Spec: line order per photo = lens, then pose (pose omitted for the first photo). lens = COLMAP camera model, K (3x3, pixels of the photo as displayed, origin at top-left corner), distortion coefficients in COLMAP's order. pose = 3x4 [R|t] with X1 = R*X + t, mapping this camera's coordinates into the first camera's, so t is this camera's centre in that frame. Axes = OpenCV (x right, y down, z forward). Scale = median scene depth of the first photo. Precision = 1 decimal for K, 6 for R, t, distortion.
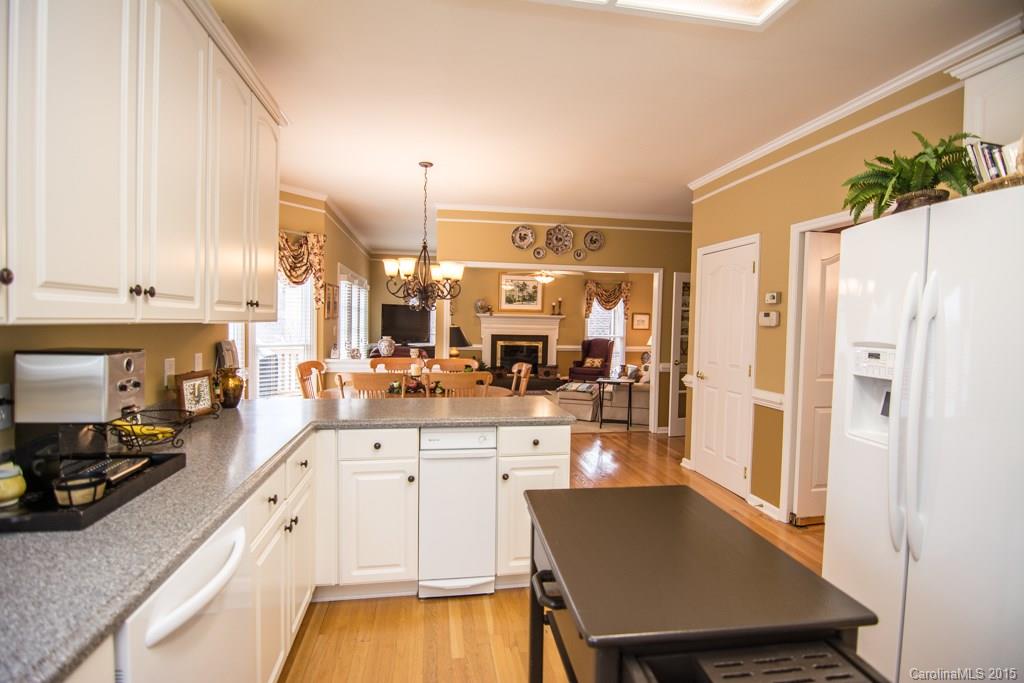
lens RADIAL K [[497.2, 0, 513.4], [0, 497.2, 341.6], [0, 0, 1]] dist [-0.004306, -0.011073]
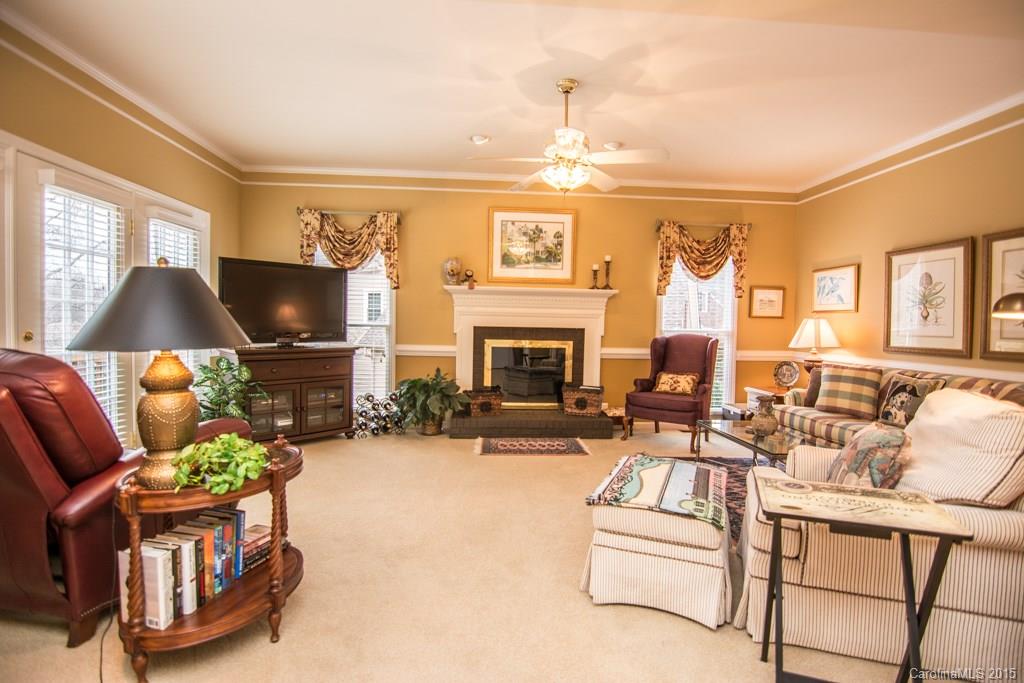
lens RADIAL K [[497.2, 0, 513.4], [0, 497.2, 341.6], [0, 0, 1]] dist [-0.004306, -0.011073]
pose [[0.995098, 0.003857, -0.098822, 0.048024], [-0.004211, 0.999985, -0.003371, 0.003248], [0.098808, 0.003771, 0.995099, 0.482883]]
